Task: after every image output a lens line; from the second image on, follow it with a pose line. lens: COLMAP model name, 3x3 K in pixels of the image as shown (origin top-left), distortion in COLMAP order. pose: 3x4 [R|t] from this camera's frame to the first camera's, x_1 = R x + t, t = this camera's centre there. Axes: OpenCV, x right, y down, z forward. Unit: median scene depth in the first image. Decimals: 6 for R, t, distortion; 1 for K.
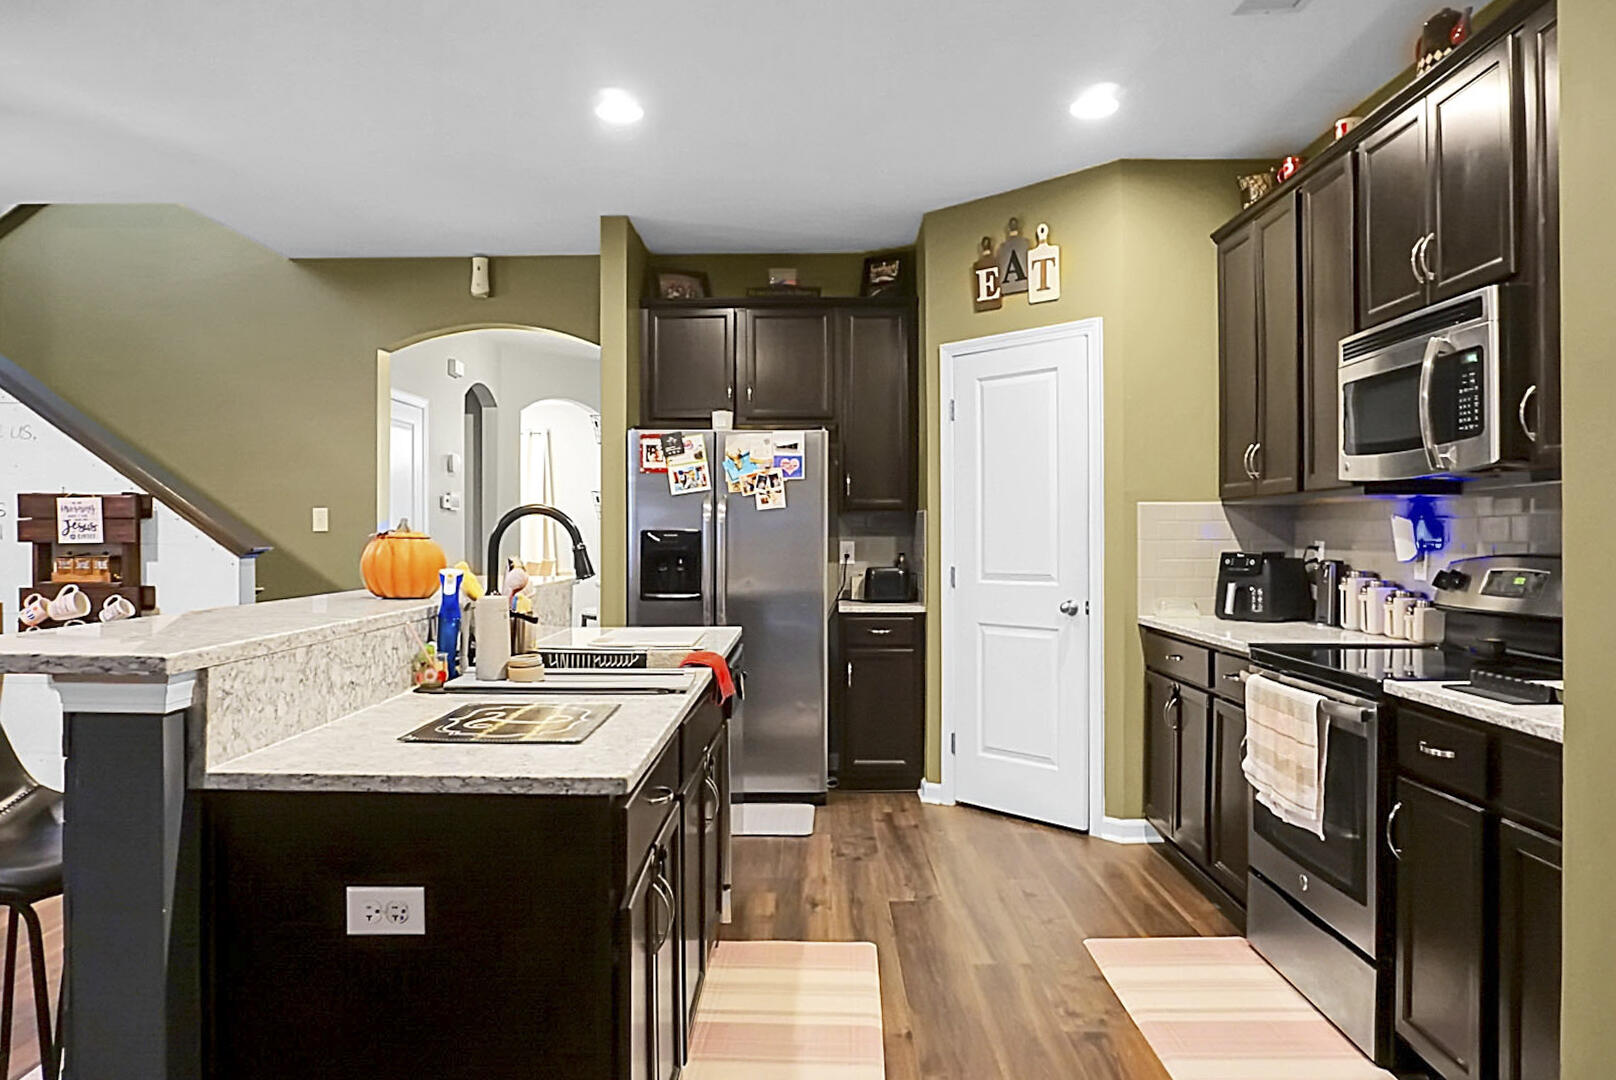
lens RADIAL K [[1088.1, 0, 794.3], [0, 1088.1, 535.9], [0, 0, 1]] dist [-0.054085, 0.037794]
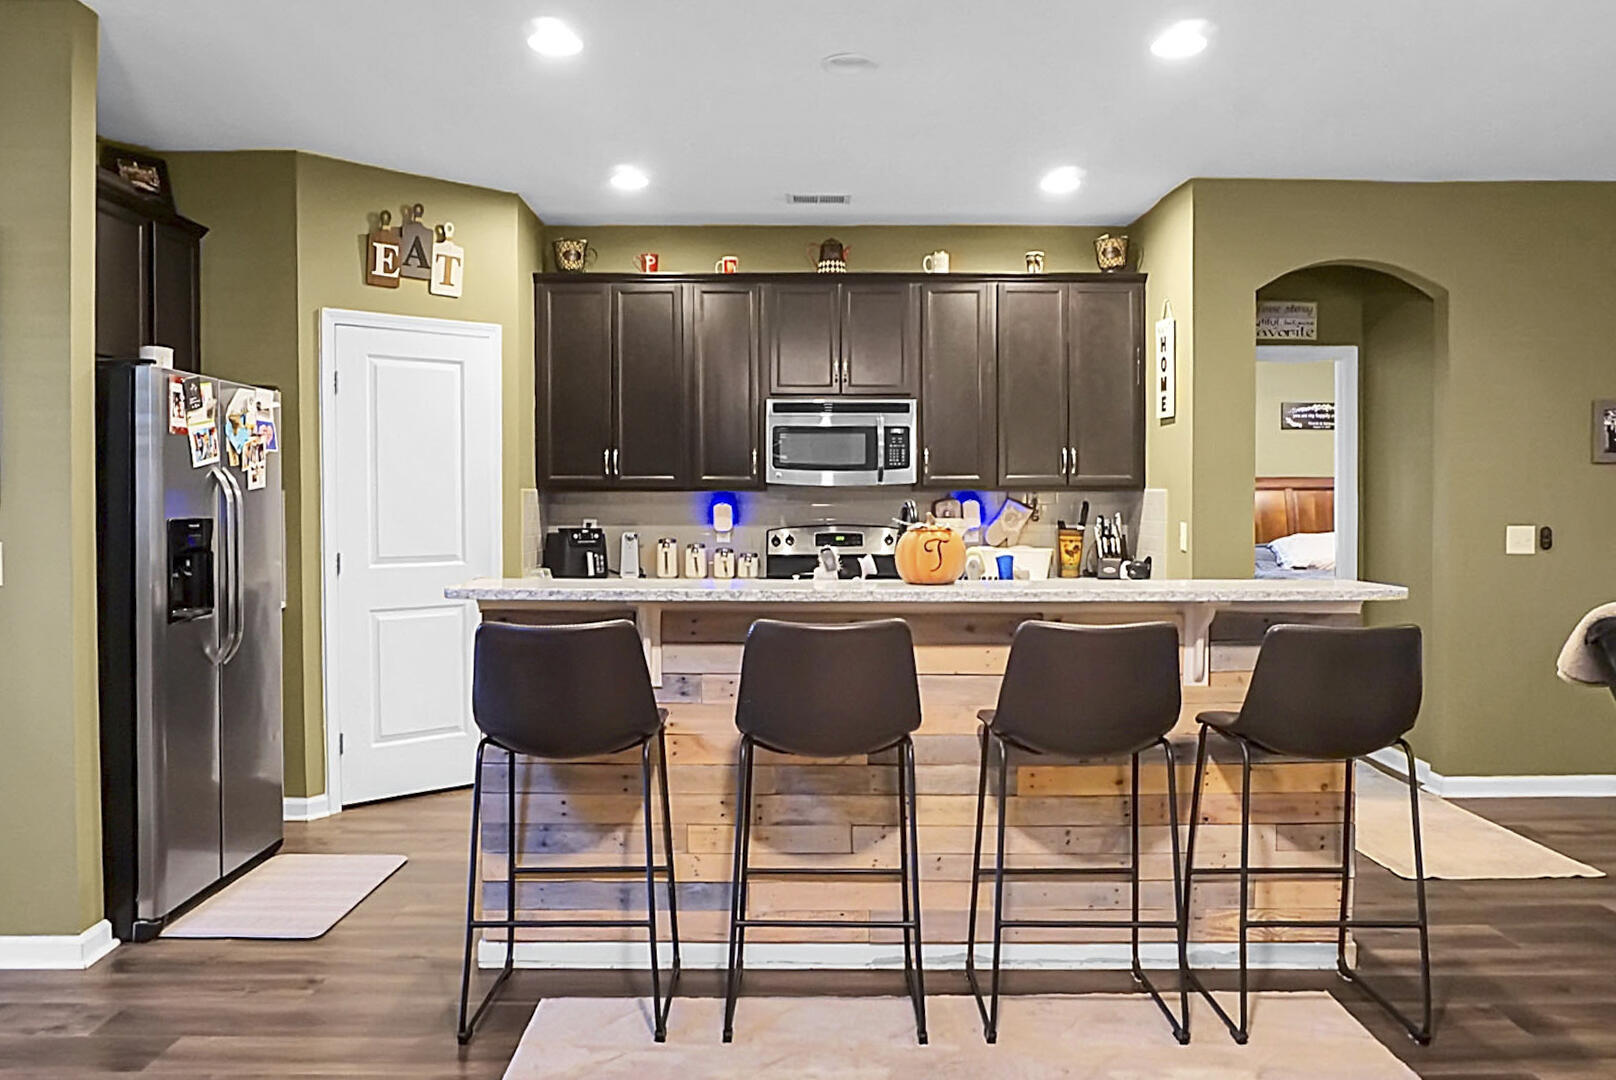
lens RADIAL K [[1215.2, 0, 800.4], [0, 1215.2, 512.6], [0, 0, 1]] dist [-0.031415, 0.017710]
pose [[-0.007633, -0.010627, 0.999914, -0.931570], [0.000581, 0.999943, 0.010632, -0.017586], [-0.999971, 0.000662, -0.007627, 0.650050]]
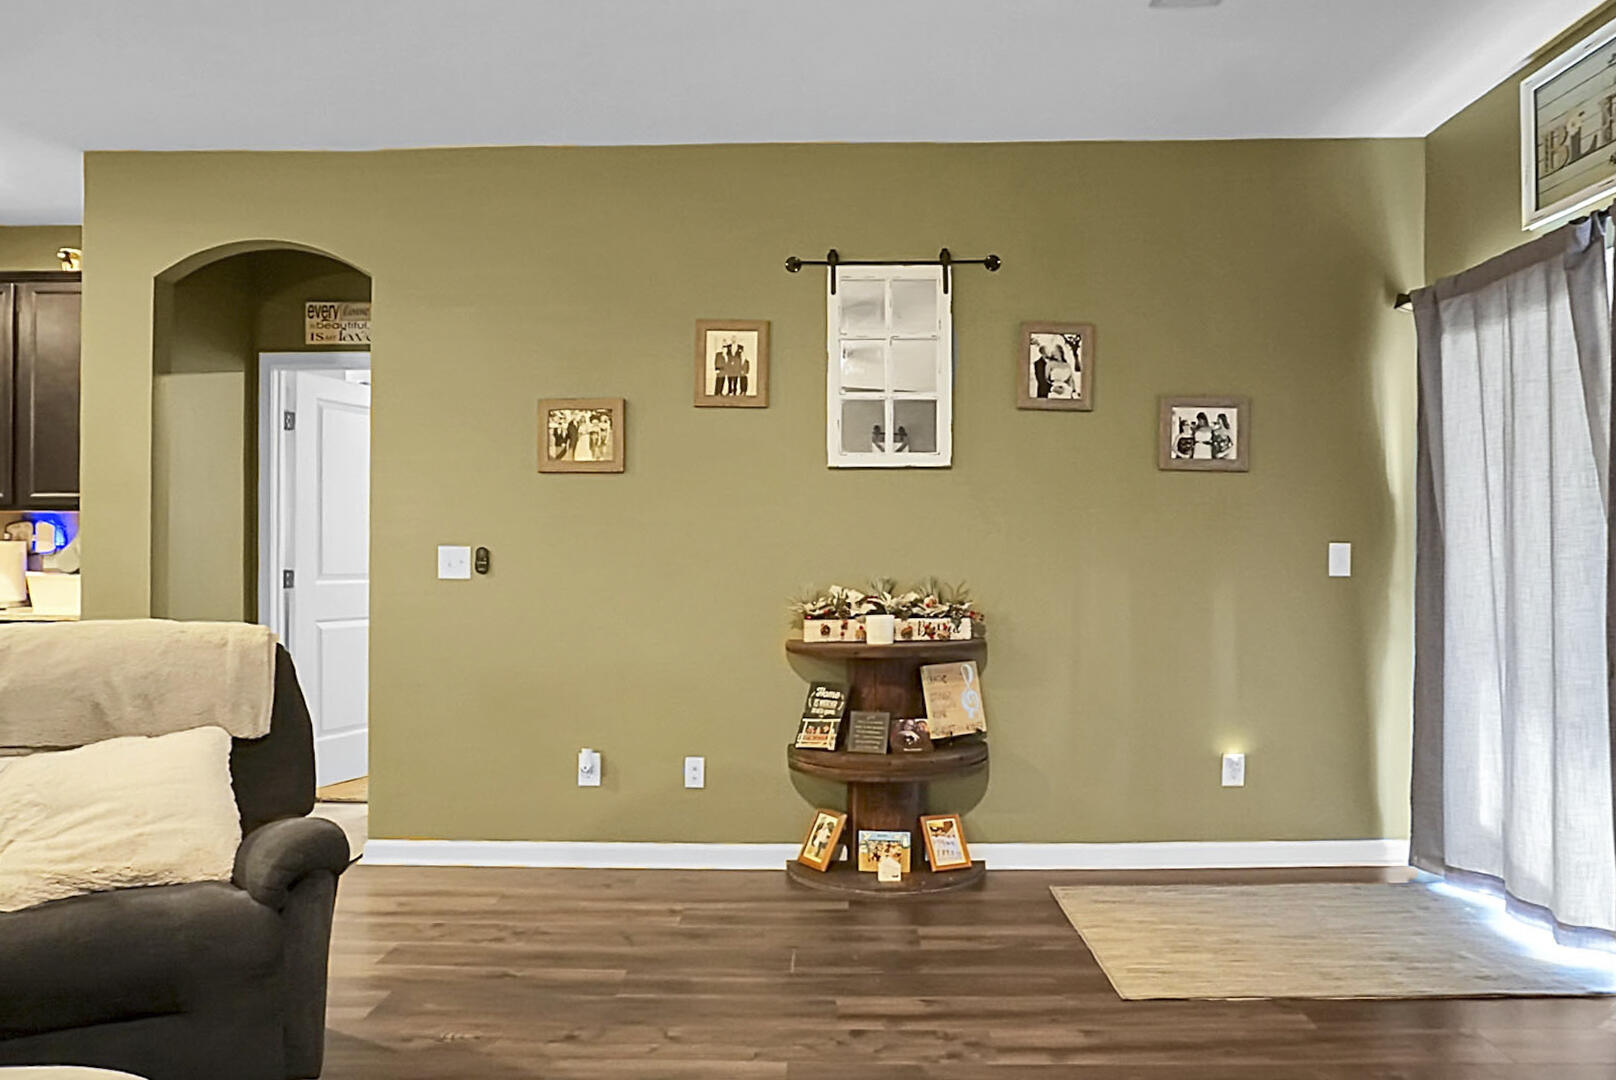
lens RADIAL K [[1088.1, 0, 773.0], [0, 1088.1, 537.2], [0, 0, 1]] dist [-0.054085, 0.037794]
pose [[0.004506, 0.008734, 0.999952, -0.676466], [0.000450, 0.999962, -0.008736, 0.007944], [-0.999990, 0.000489, 0.004502, -0.294042]]
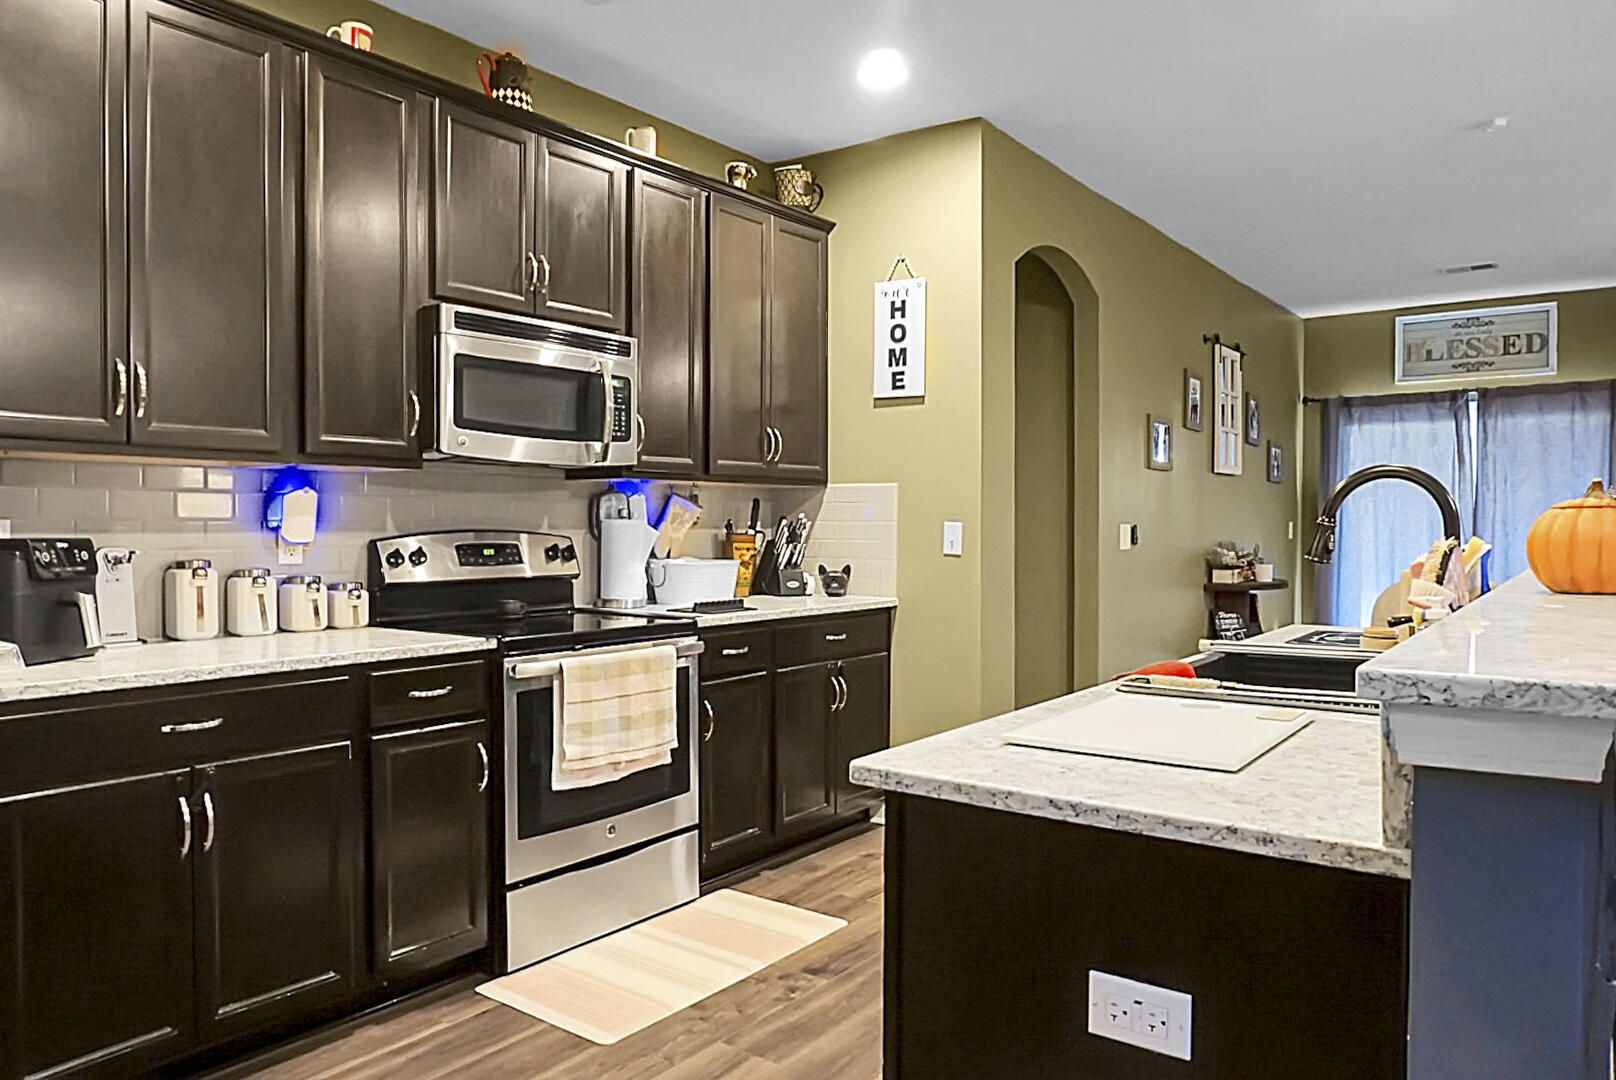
lens RADIAL K [[1088.1, 0, 803.8], [0, 1088.1, 535.7], [0, 0, 1]] dist [-0.054085, 0.037794]
pose [[-0.805401, -0.003819, 0.592718, -0.200979], [0.003460, 0.999932, 0.011143, 0.006544], [-0.592721, 0.011025, -0.805333, 1.058428]]
